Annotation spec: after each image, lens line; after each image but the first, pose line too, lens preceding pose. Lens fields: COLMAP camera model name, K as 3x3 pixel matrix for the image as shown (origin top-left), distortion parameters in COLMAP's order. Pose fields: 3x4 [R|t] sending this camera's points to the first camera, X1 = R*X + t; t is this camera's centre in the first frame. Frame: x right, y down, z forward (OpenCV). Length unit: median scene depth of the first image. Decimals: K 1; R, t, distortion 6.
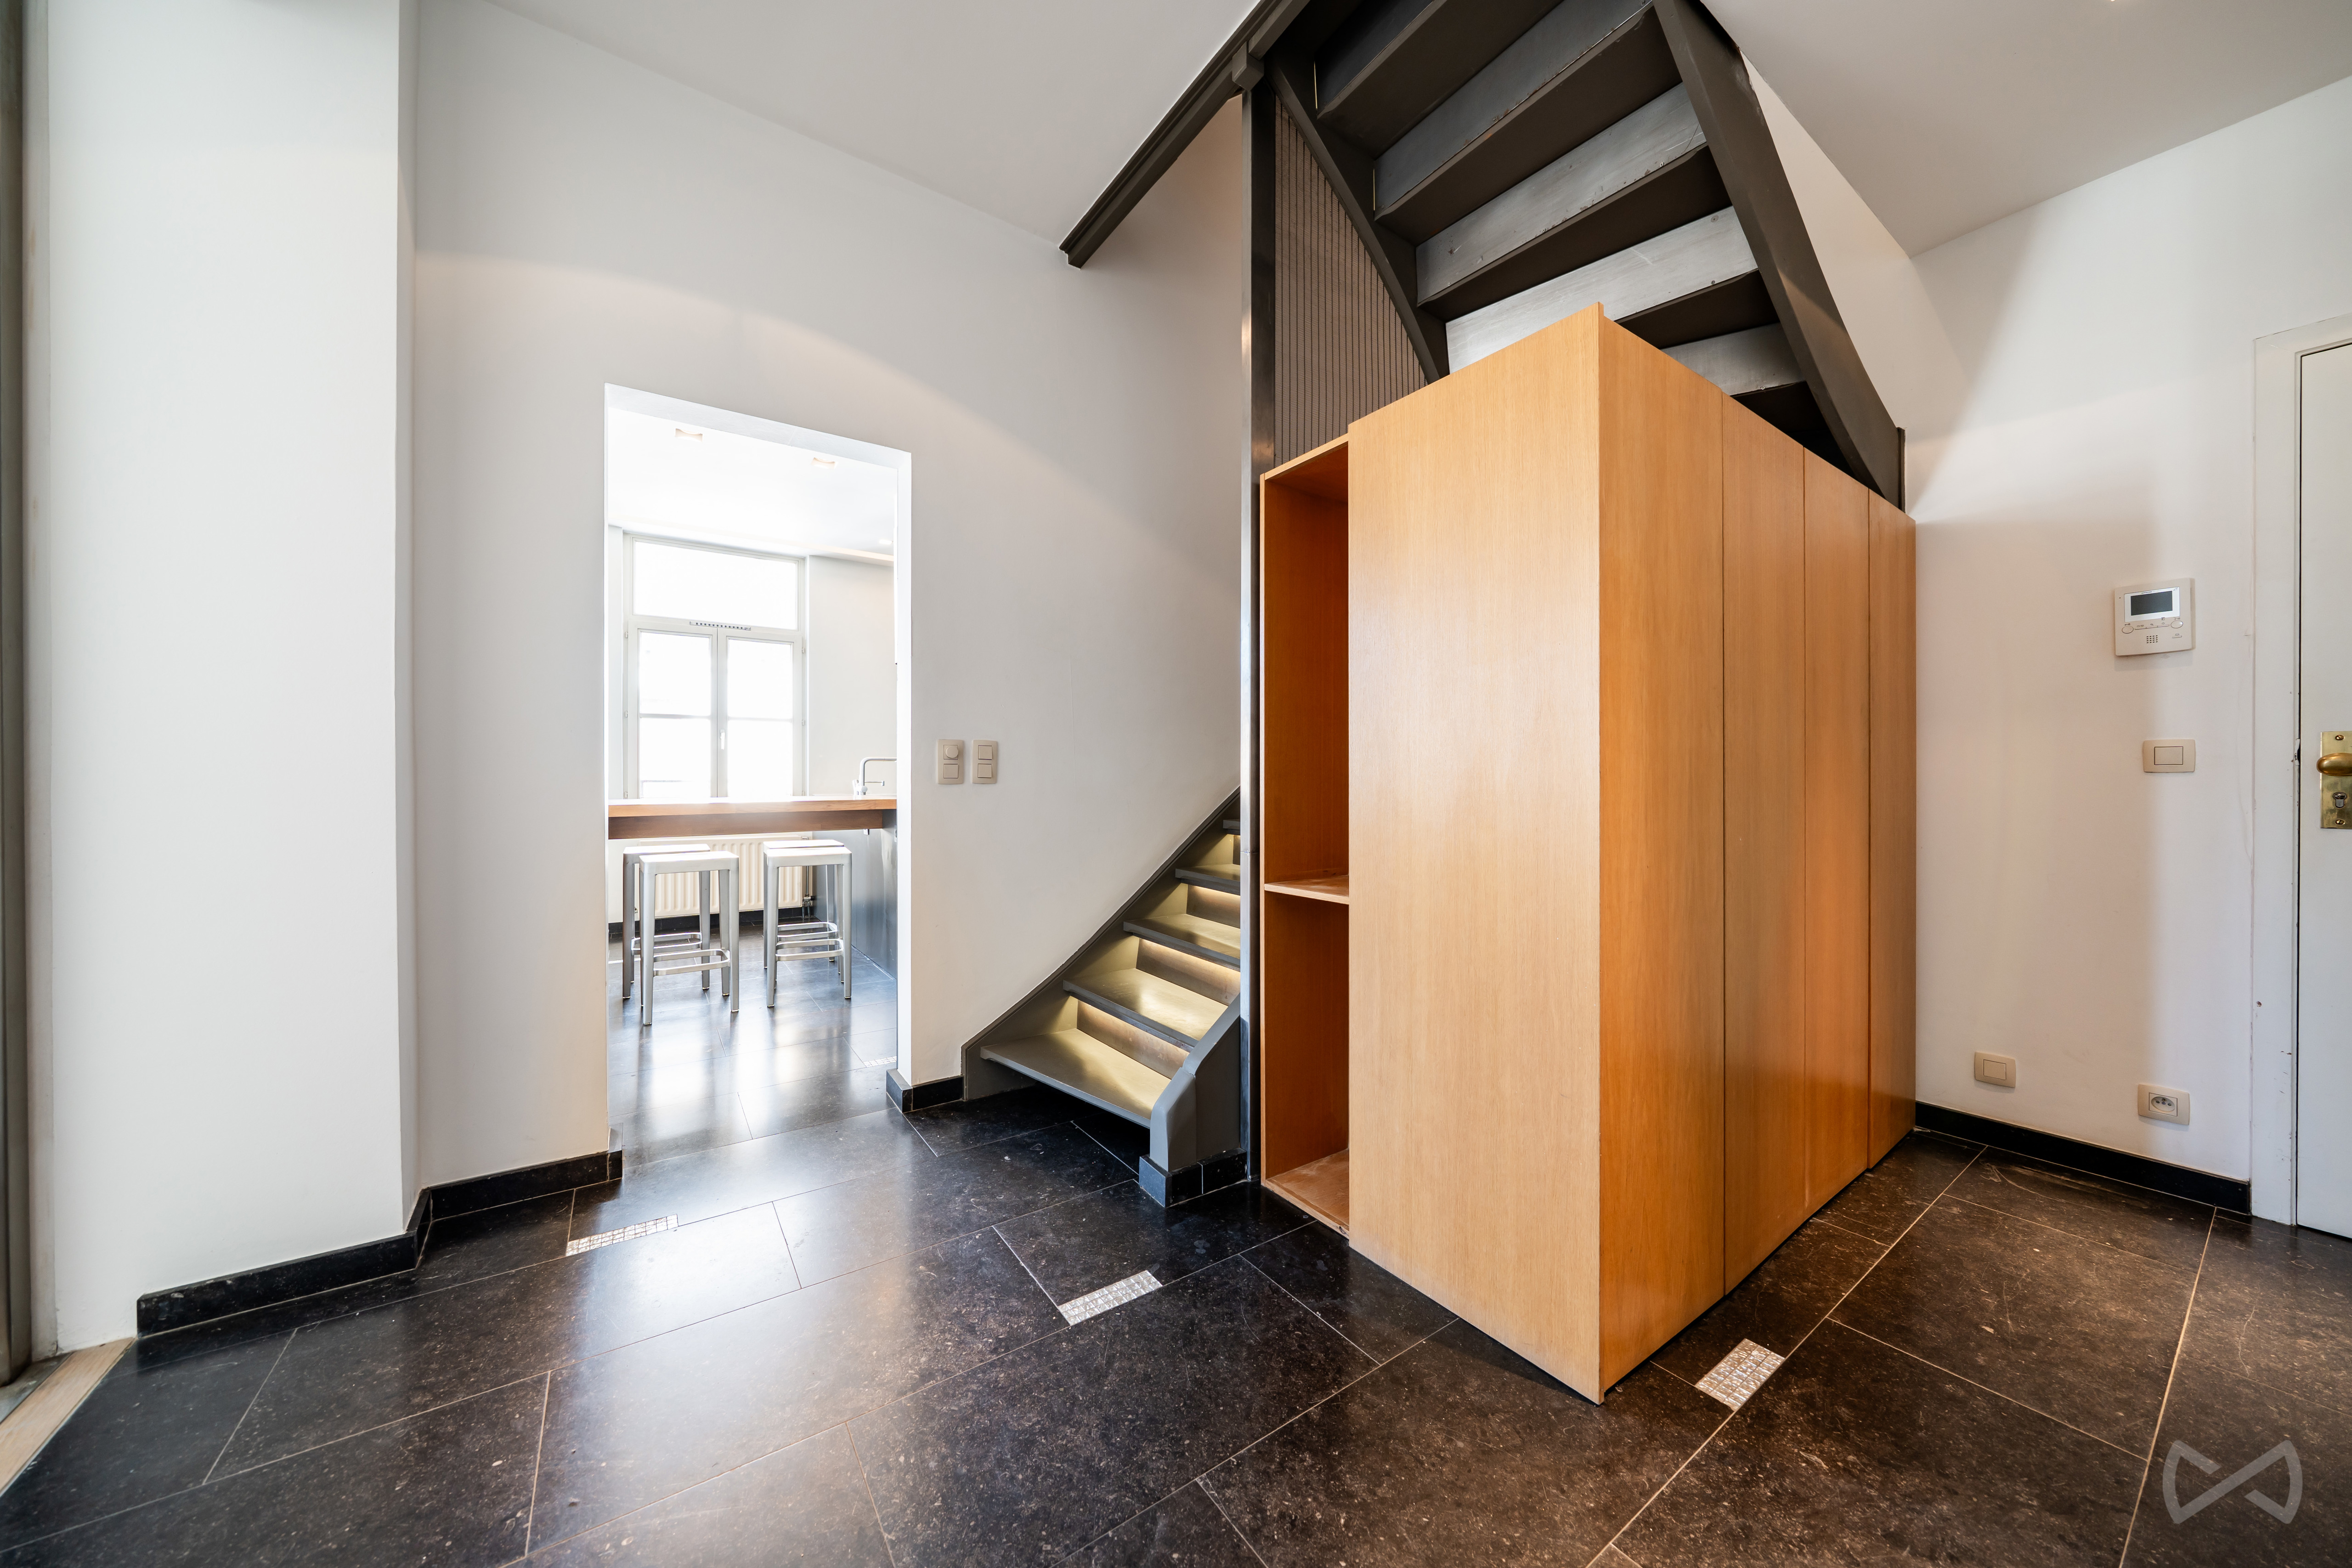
lens RADIAL K [[799.4, 0, 1184.0], [0, 799.4, 778.1], [0, 0, 1]] dist [-0.009700, 0.000007]
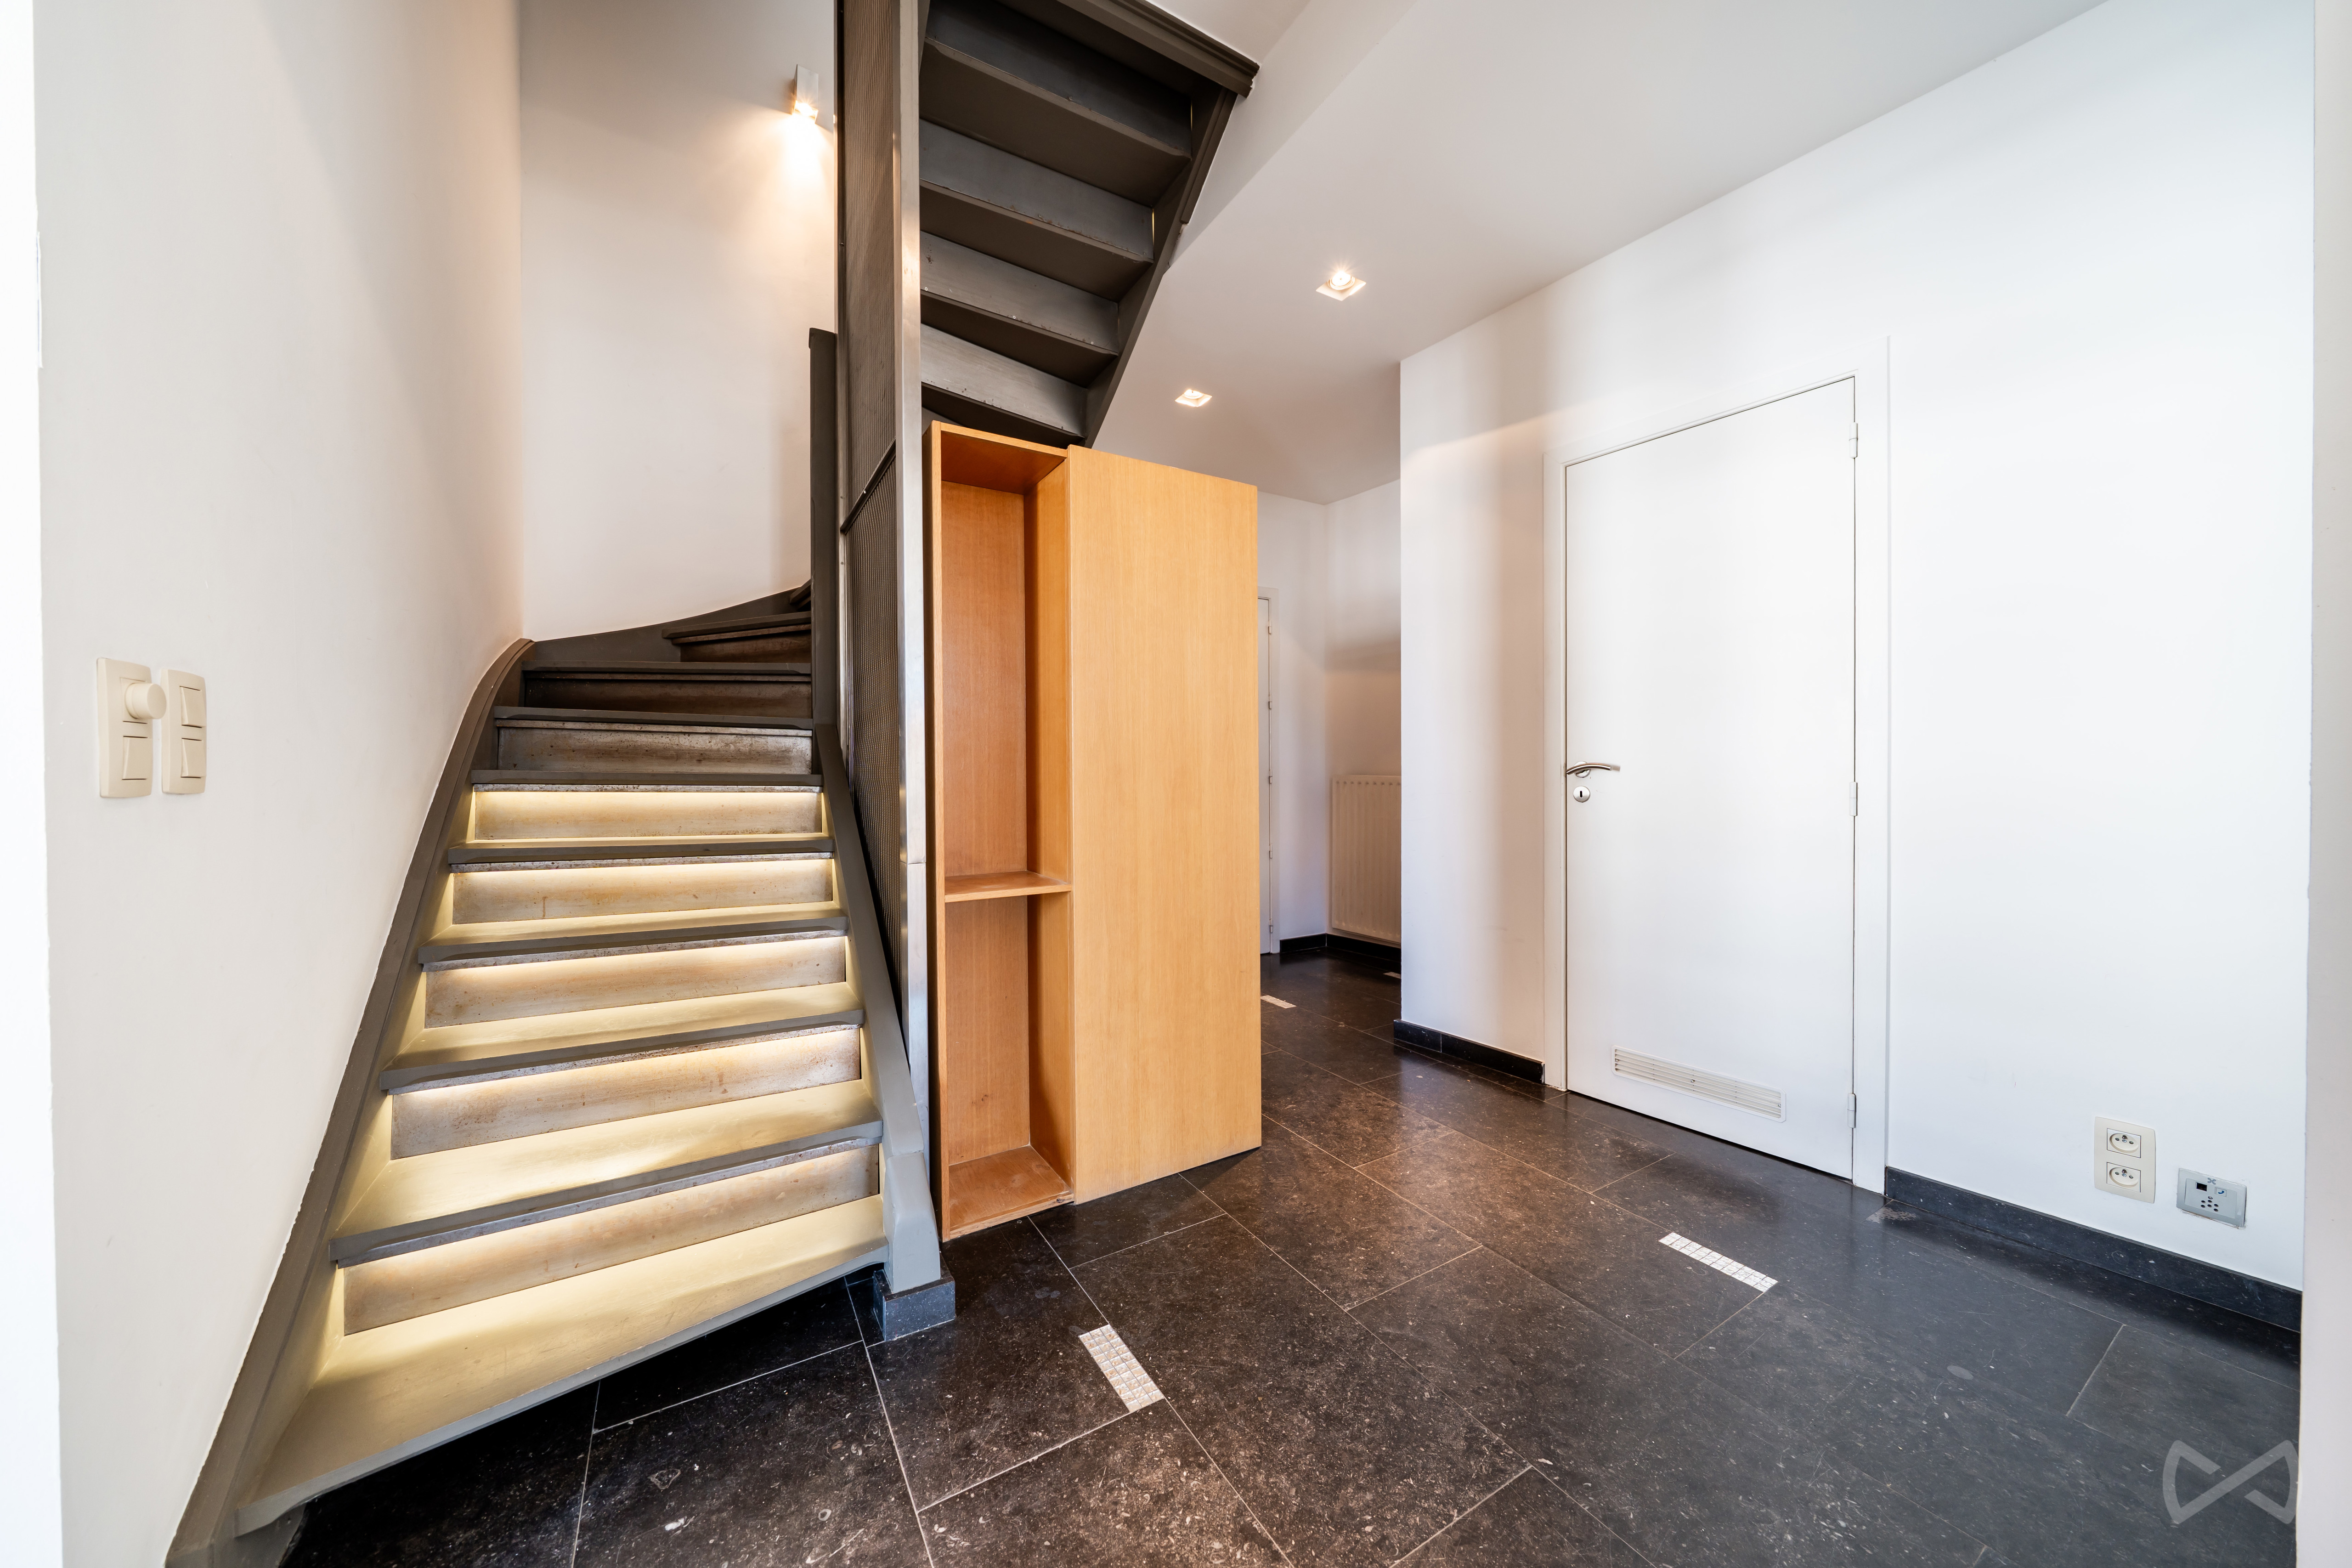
lens RADIAL K [[799.4, 0, 1184.0], [0, 799.4, 778.1], [0, 0, 1]] dist [-0.009700, 0.000007]
pose [[0.054857, -0.010084, 0.998443, -1.079202], [0.007630, 0.999924, 0.009680, -0.002123], [-0.998465, 0.007087, 0.054930, 0.992006]]
